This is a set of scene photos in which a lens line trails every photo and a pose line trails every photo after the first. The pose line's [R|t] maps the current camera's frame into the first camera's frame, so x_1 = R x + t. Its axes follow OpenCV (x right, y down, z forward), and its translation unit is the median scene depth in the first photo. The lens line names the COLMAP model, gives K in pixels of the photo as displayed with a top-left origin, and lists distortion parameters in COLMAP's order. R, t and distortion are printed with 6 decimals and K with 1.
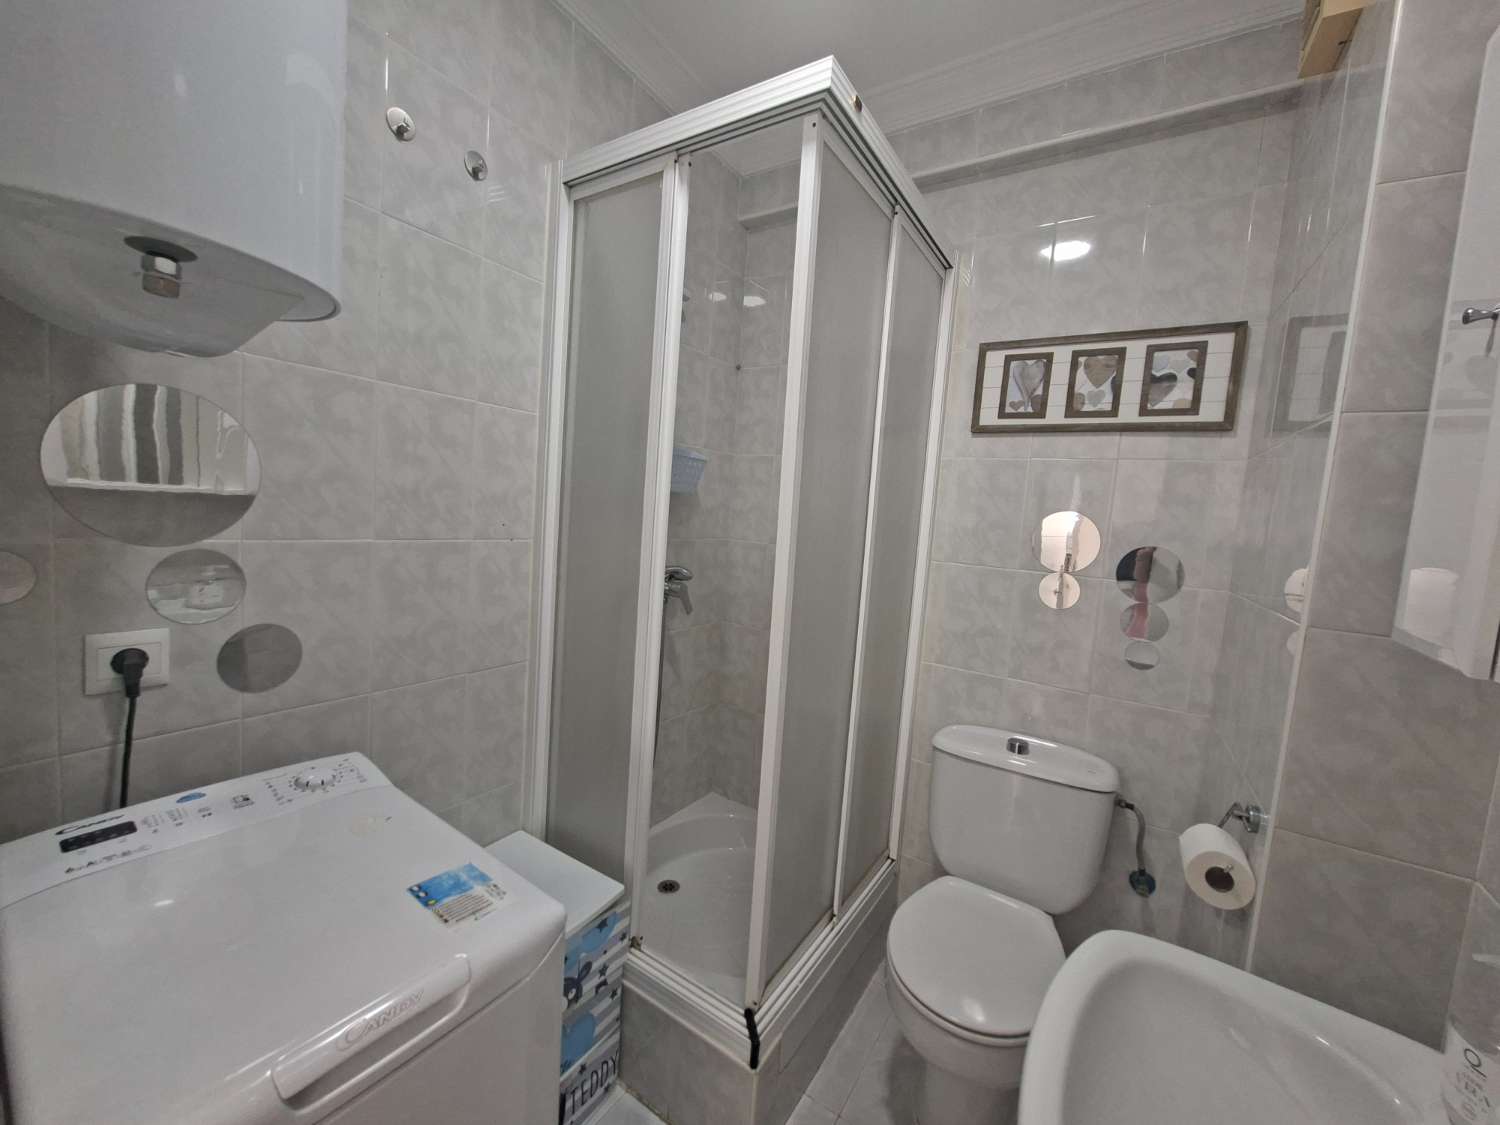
lens RADIAL K [[594.0, 0, 751.9], [0, 594.0, 559.9], [0, 0, 1]] dist [-0.000985, 0.000423]
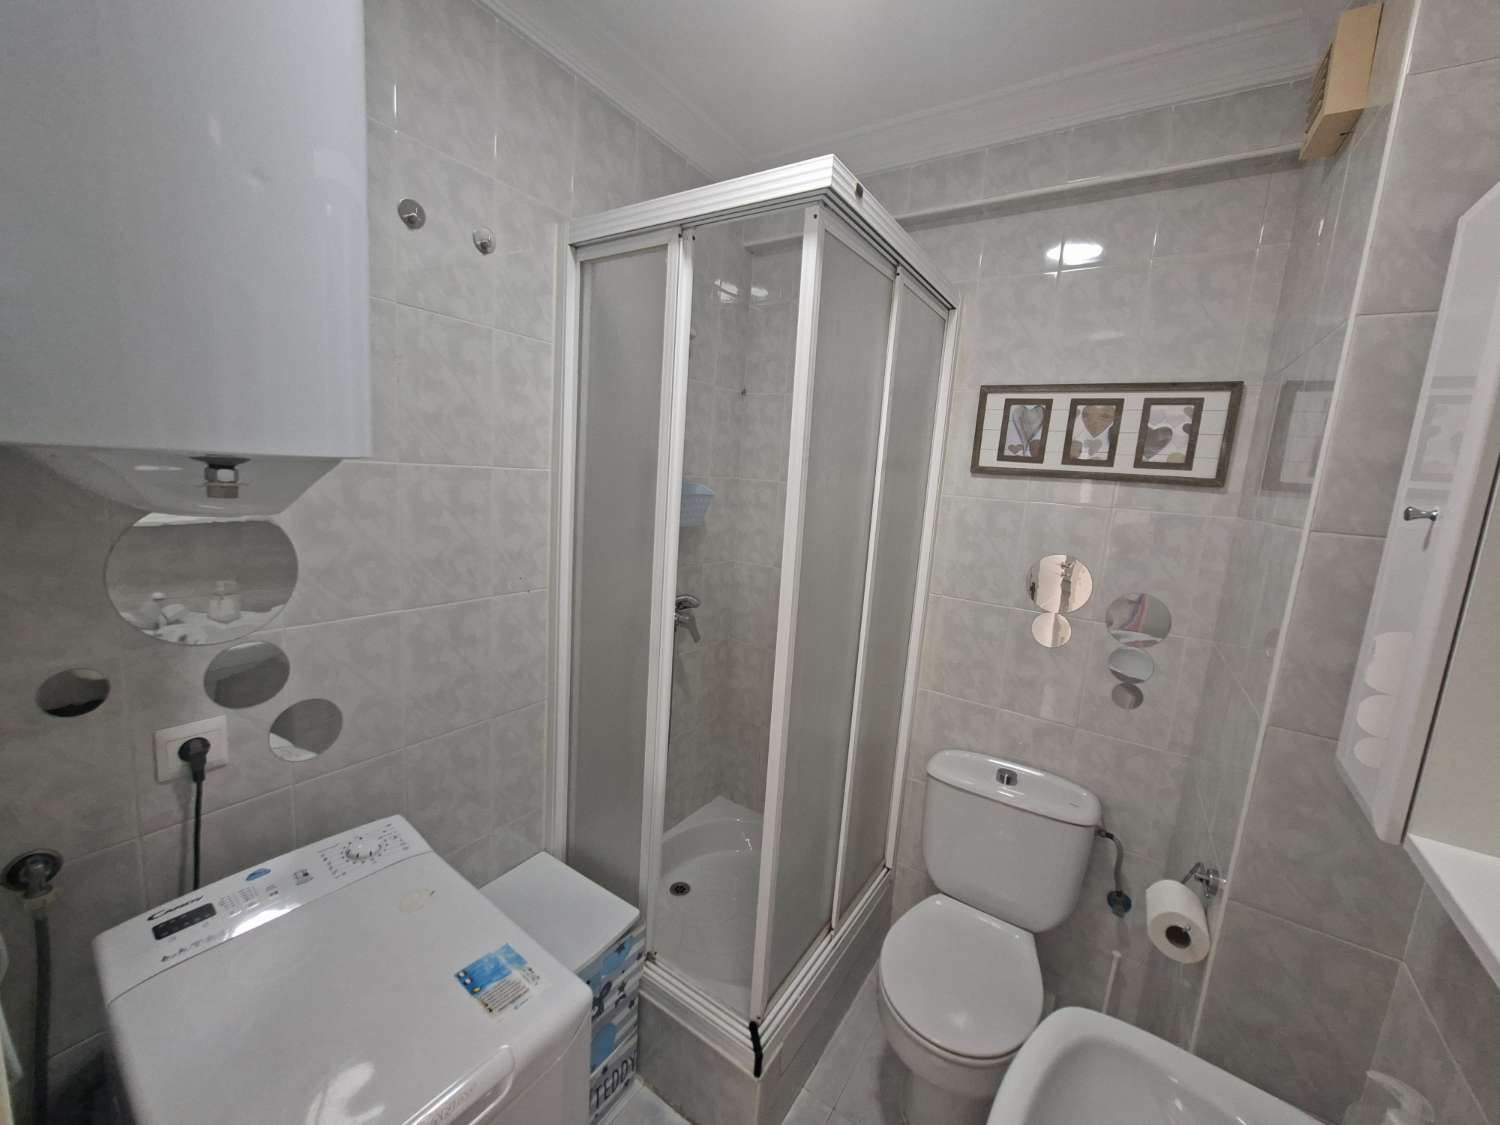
lens RADIAL K [[592.7, 0, 751.3], [0, 592.7, 561.9], [0, 0, 1]] dist [0.000363, 0.000310]
pose [[0.999900, -0.000677, -0.014159, 0.006794], [0.001649, 0.997632, 0.068752, -0.159647], [0.014079, -0.068769, 0.997533, -0.043256]]
